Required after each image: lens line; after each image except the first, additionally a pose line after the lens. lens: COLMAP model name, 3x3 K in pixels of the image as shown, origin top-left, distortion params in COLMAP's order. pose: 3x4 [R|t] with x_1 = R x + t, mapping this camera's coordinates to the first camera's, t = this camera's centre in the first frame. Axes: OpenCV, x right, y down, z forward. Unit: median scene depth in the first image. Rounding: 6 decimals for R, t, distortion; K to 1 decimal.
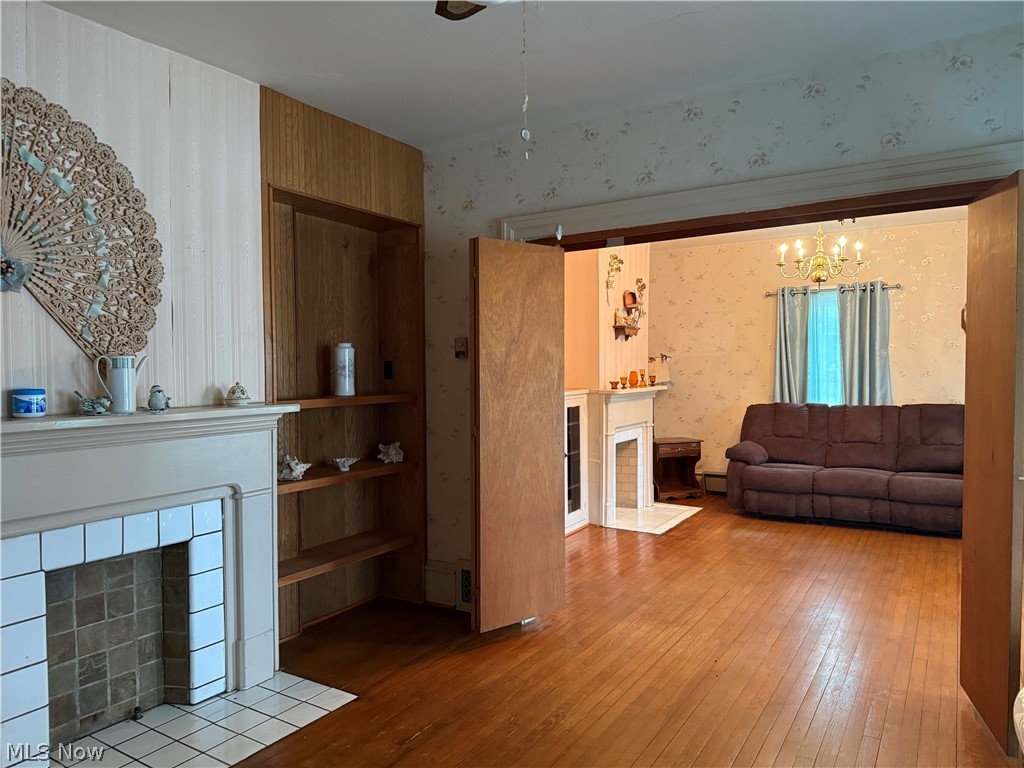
lens RADIAL K [[713.1, 0, 489.0], [0, 713.1, 359.7], [0, 0, 1]] dist [0.025181, -0.060244]
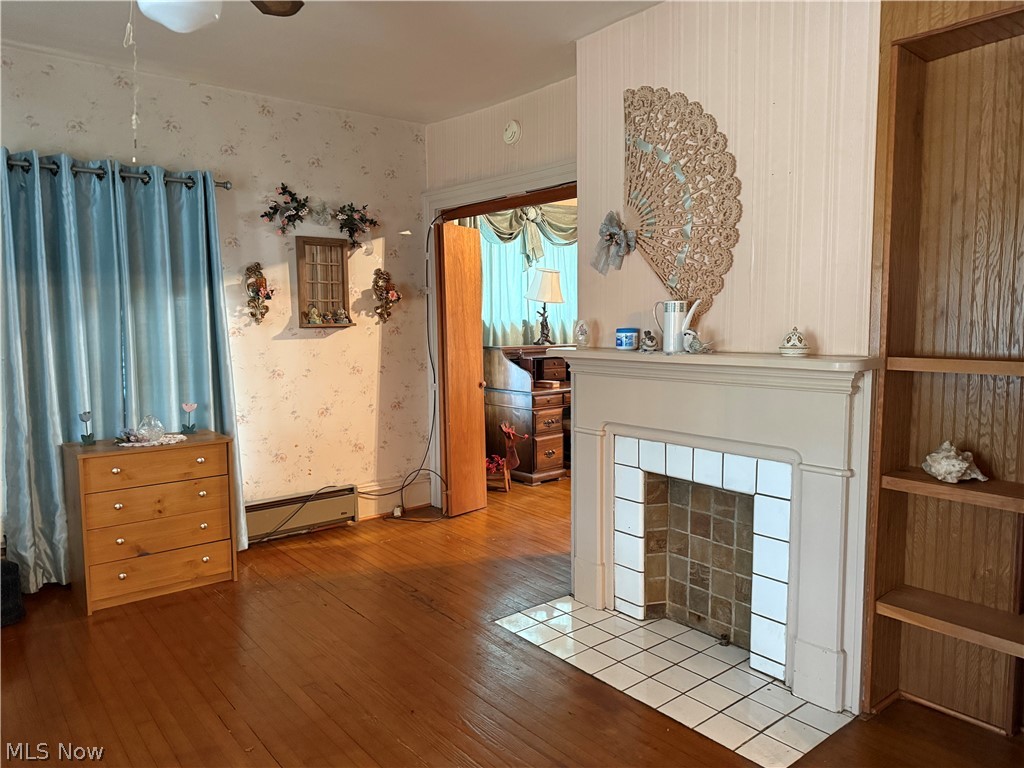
lens RADIAL K [[713.1, 0, 489.0], [0, 713.1, 359.7], [0, 0, 1]] dist [0.025181, -0.060244]
pose [[-0.332338, 0.075077, -0.940167, 0.587709], [0.028119, 0.997172, 0.069690, 0.000675], [0.942741, -0.003276, -0.333510, 1.034419]]
